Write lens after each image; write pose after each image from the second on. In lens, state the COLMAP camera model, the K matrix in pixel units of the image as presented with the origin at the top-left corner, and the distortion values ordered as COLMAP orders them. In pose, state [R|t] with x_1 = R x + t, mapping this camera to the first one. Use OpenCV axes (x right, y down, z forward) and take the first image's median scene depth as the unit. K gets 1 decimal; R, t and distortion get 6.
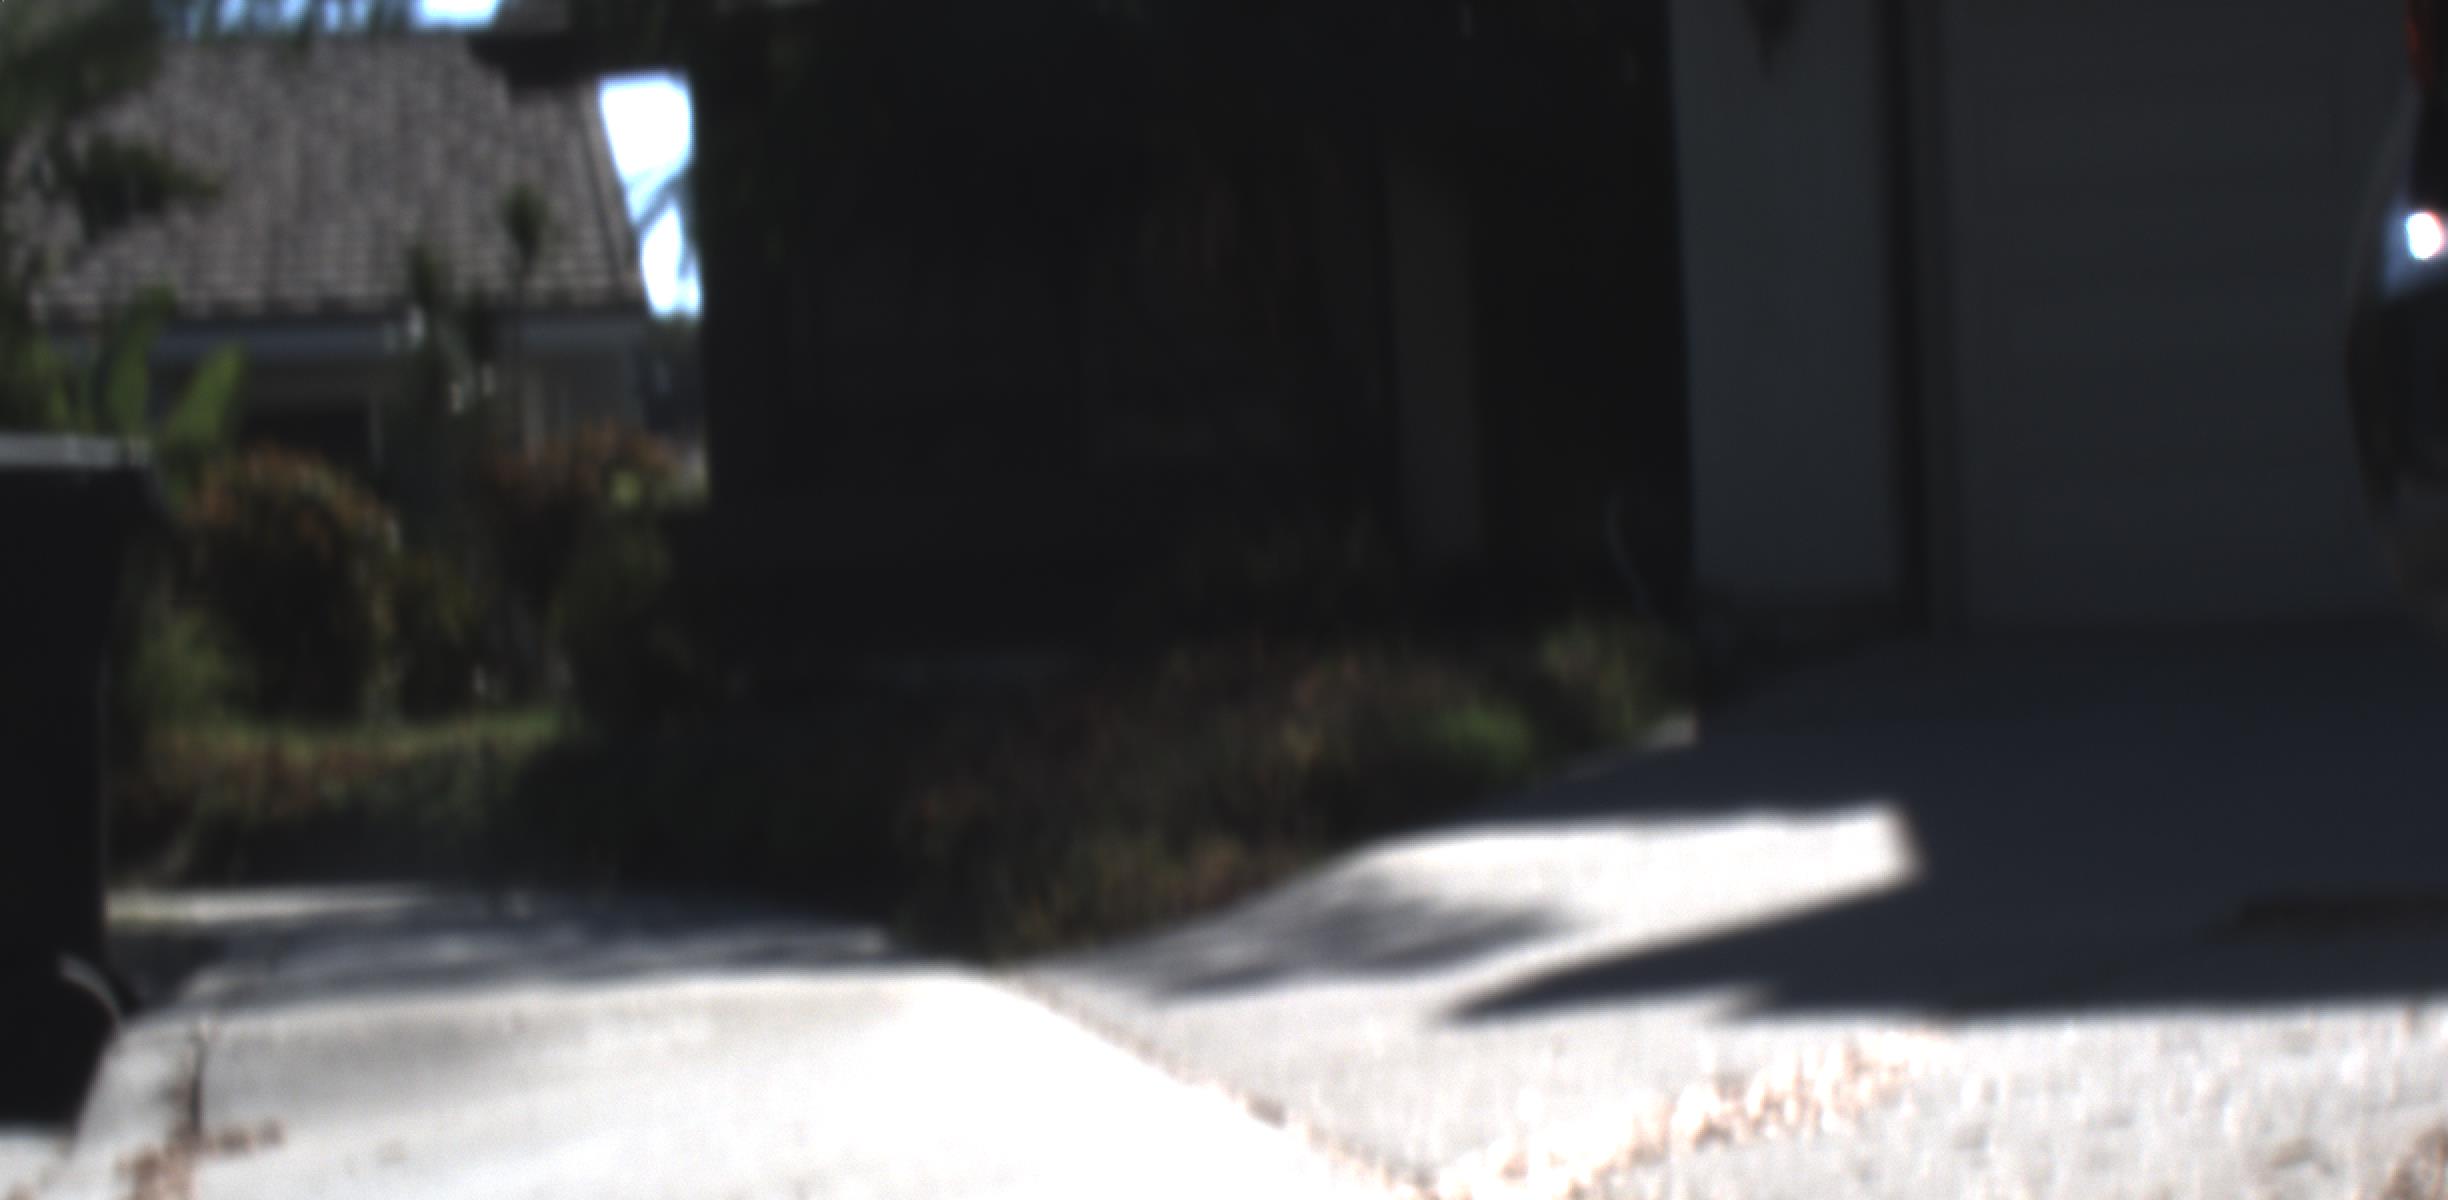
lens RADIAL K [[13166.0, 0, 1220.2], [0, 13166.0, 590.1], [0, 0, 1]] dist [0.798010, 0.000000]
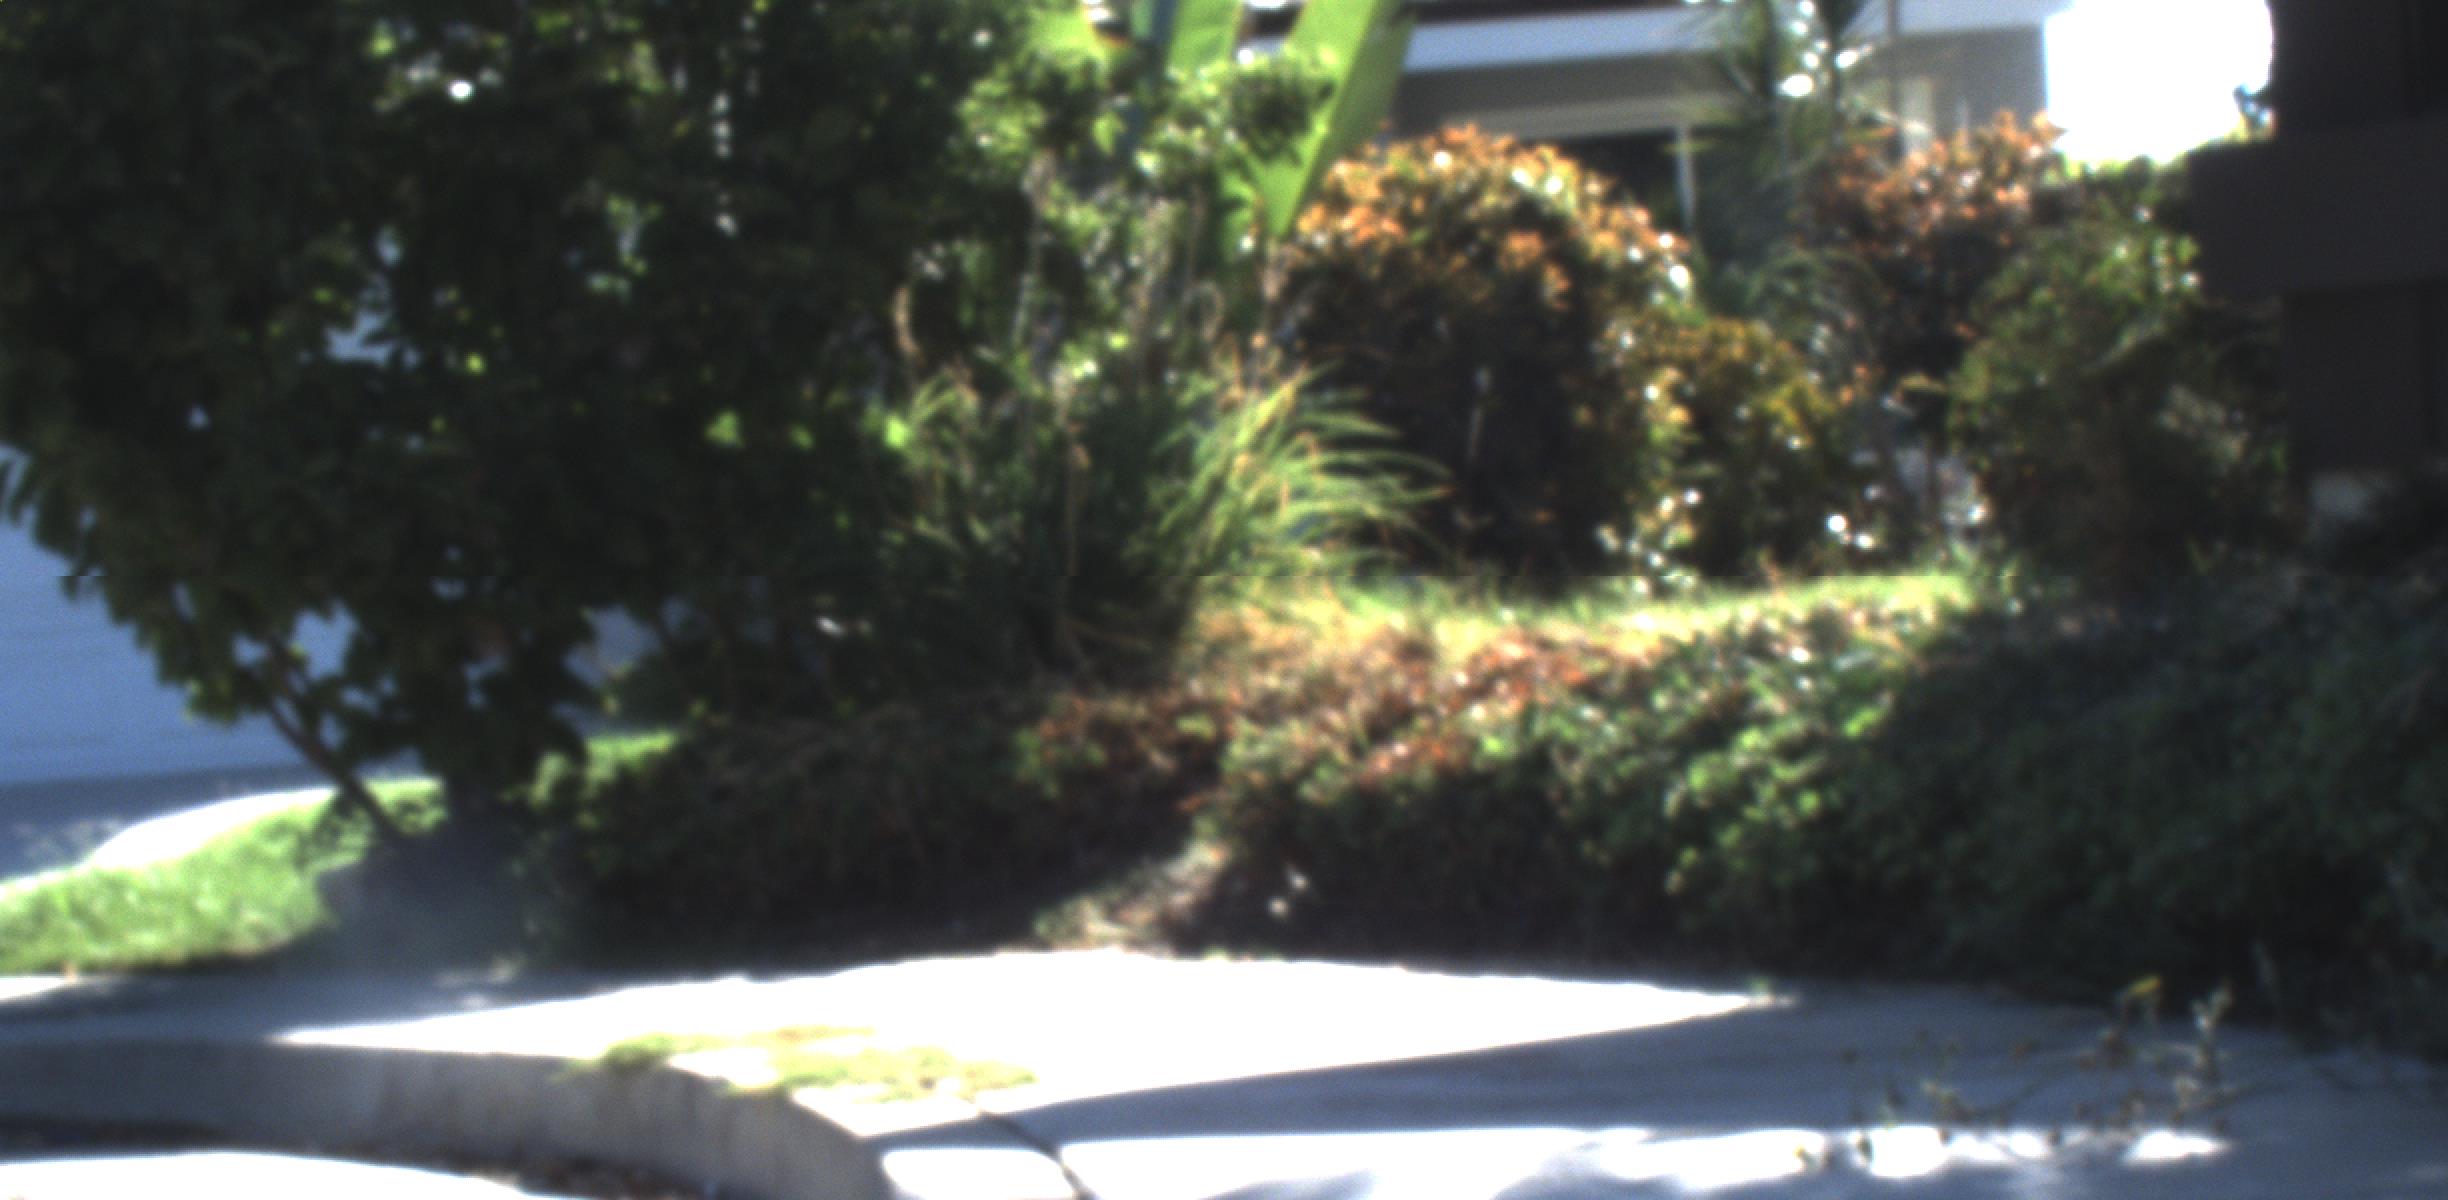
lens RADIAL K [[13166.0, 0, 1207.0], [0, 13166.0, 583.5], [0, 0, 1]] dist [0.798010, 0.000000]
pose [[0.994337, -0.008736, -0.105909, -0.025536], [0.009539, 0.999929, 0.007077, 0.006094], [0.105839, -0.008048, 0.994351, 0.485510]]
